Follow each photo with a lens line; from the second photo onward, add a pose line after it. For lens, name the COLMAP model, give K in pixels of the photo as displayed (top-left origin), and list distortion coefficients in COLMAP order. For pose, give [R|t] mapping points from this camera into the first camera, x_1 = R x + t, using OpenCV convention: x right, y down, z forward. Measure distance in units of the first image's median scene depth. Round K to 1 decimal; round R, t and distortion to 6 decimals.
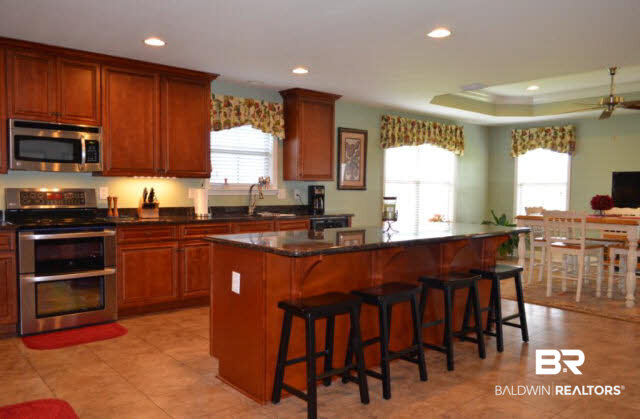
lens RADIAL K [[497.4, 0, 320.0], [0, 497.4, 209.5], [0, 0, 1]] dist [0.001356, 0.000266]
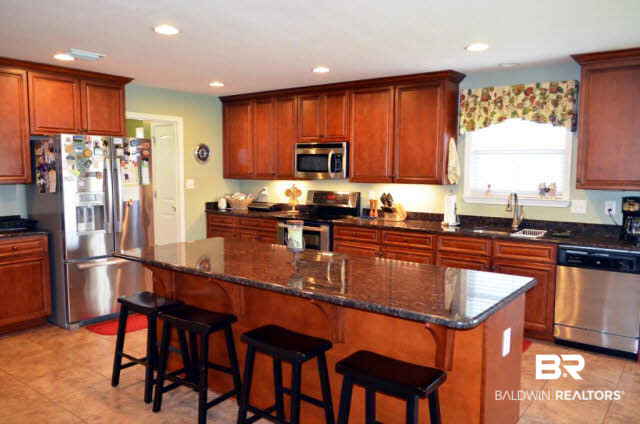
lens RADIAL K [[504.2, 0, 320.0], [0, 504.2, 212.0], [0, 0, 1]] dist [-0.010110, -0.003760]
pose [[0.223361, 0.060711, -0.972843, 0.651271], [-0.057660, 0.997134, 0.048988, -0.045000], [0.973029, 0.045152, 0.226221, 0.578565]]
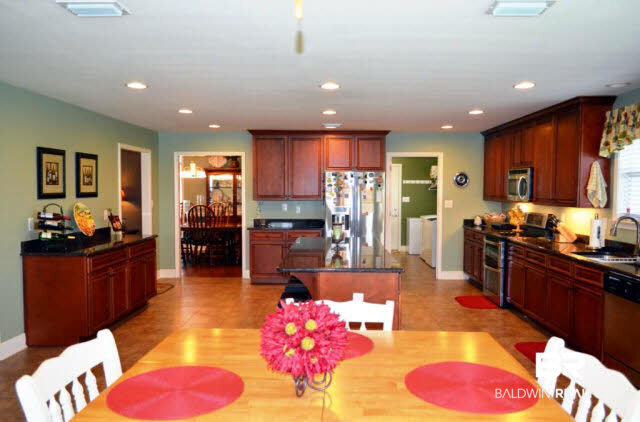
lens RADIAL K [[504.2, 0, 320.0], [0, 504.2, 211.0], [0, 0, 1]] dist [-0.010110, -0.003760]
pose [[-0.653077, 0.006078, -0.757267, 0.830580], [-0.062973, 0.996069, 0.062304, -0.085660], [0.754669, 0.088377, -0.650127, 1.273113]]
